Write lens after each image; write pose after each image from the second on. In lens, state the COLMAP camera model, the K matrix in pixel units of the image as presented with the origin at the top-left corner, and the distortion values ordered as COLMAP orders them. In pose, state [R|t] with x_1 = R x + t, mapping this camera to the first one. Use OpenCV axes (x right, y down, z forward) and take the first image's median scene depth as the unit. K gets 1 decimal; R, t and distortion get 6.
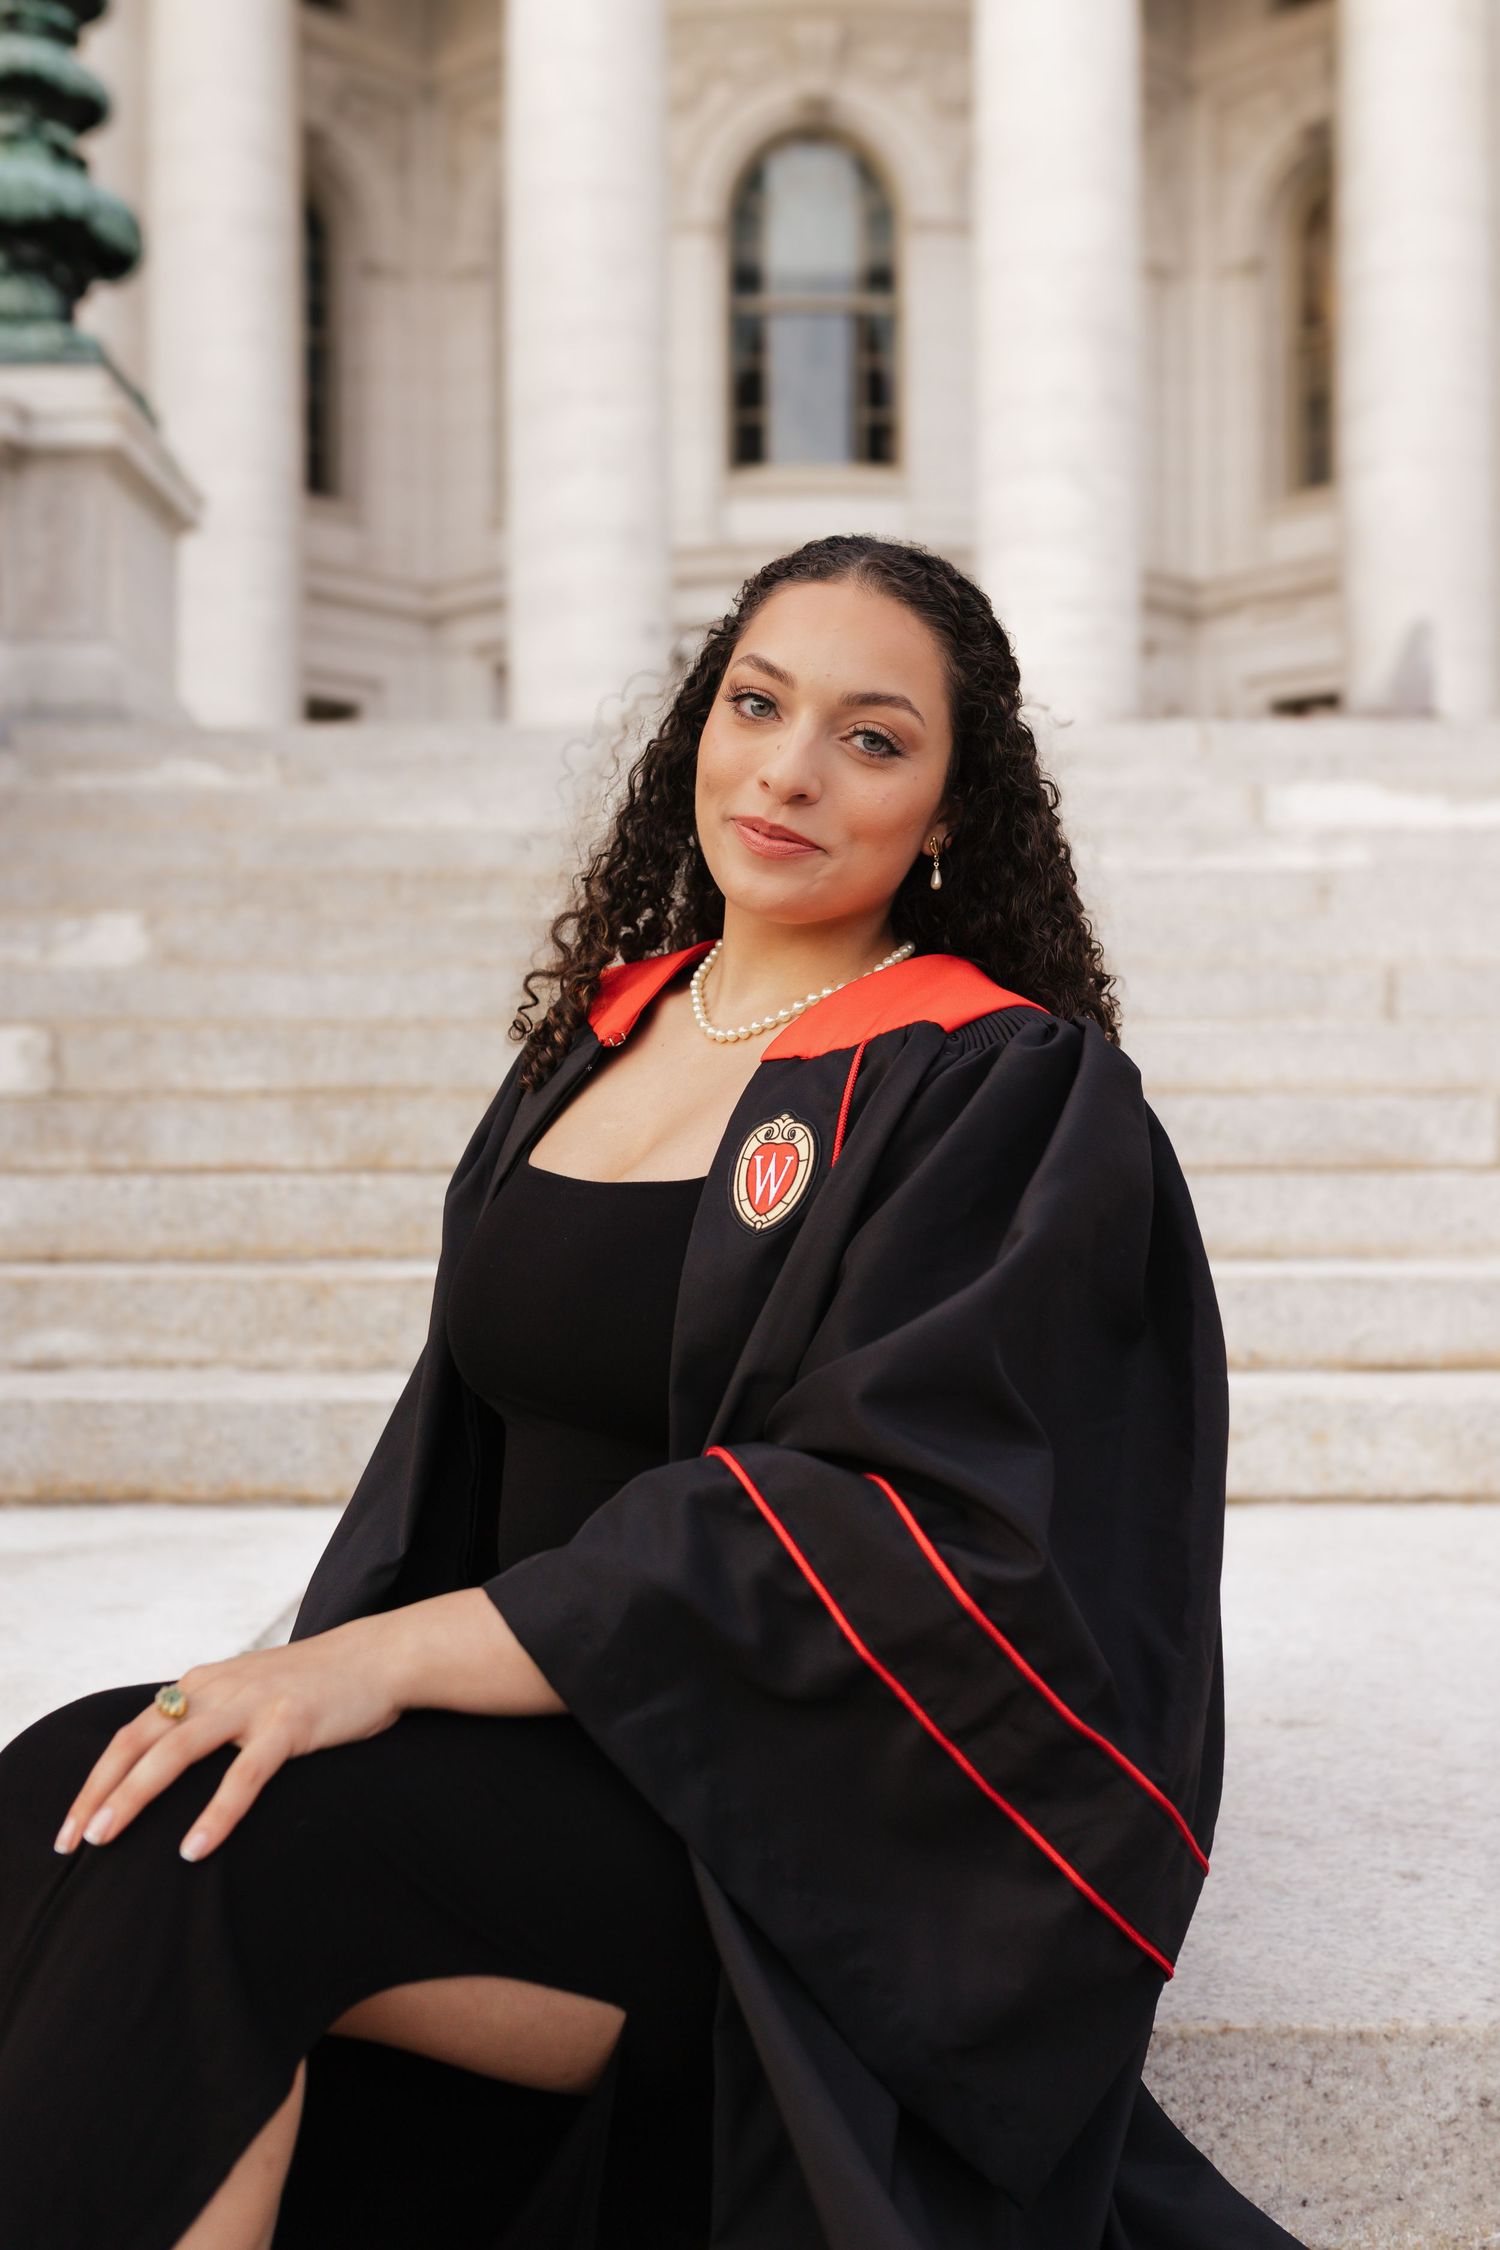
lens RADIAL K [[2294.1, 0, 756.7], [0, 2294.1, 1064.5], [0, 0, 1]] dist [0.015527, -0.008719]
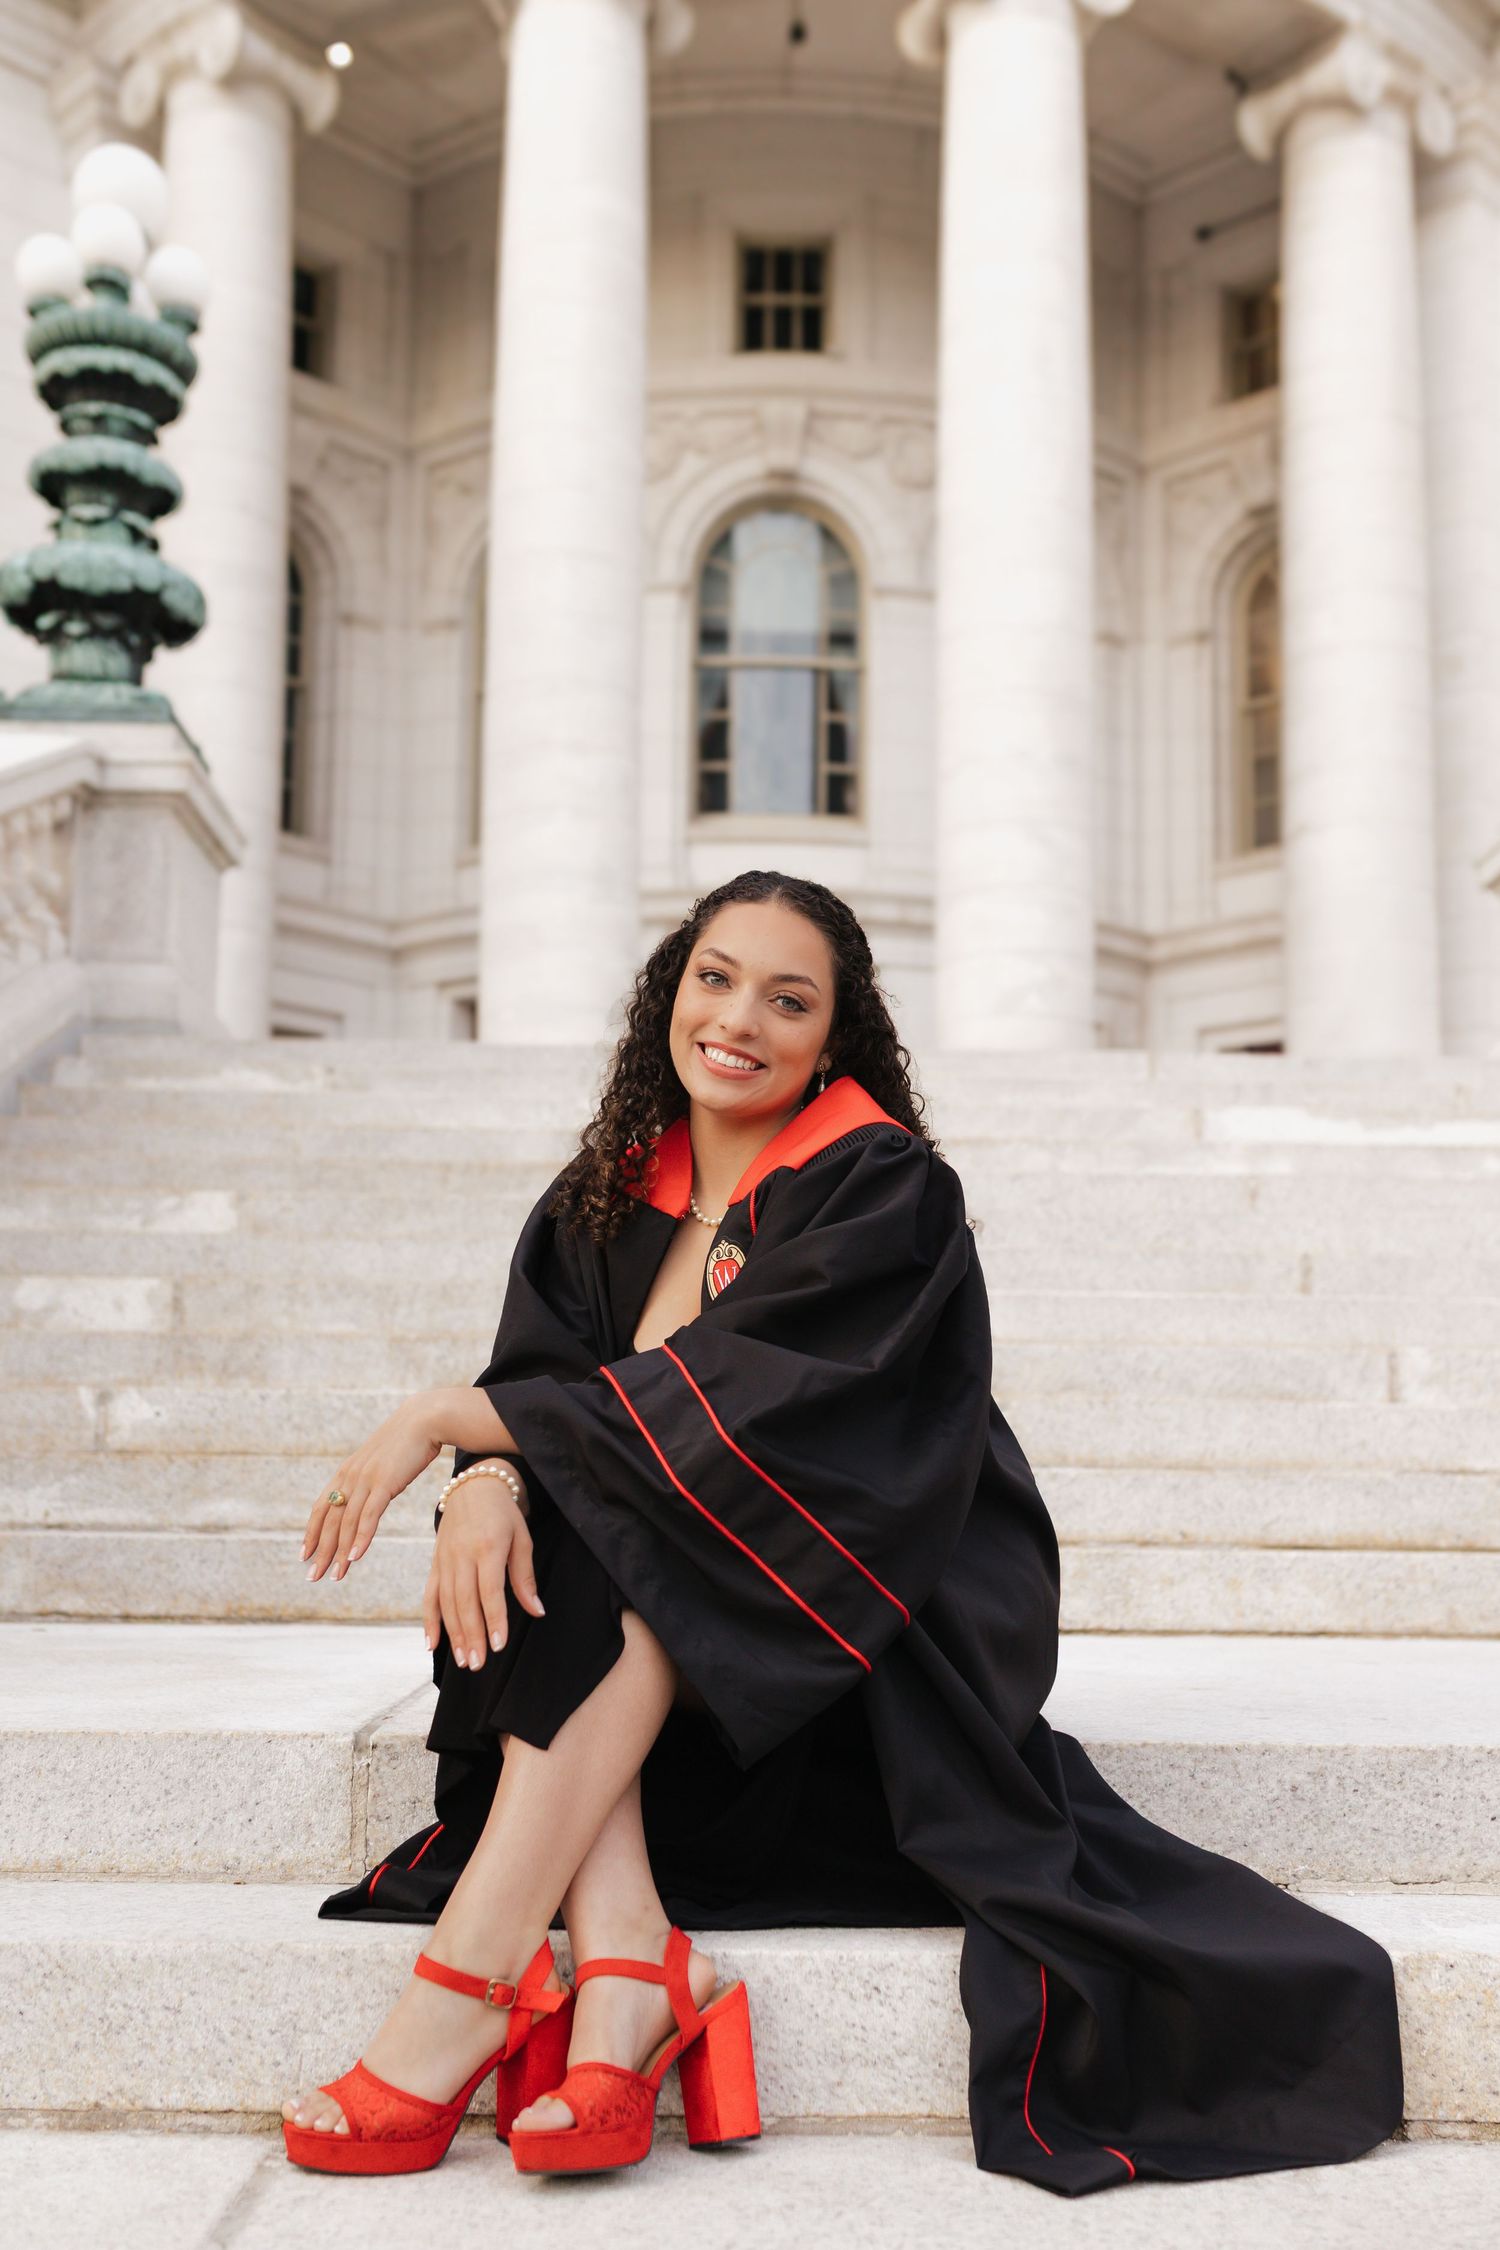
lens RADIAL K [[2365.8, 0, 750.0], [0, 2365.8, 1125.0], [0, 0, 1]] dist [0.003321, 0.003931]
pose [[0.999605, 0.020038, 0.019704, -0.016398], [-0.017464, 0.992243, -0.123081, 0.022050], [-0.022018, 0.122688, 0.992201, -0.097756]]
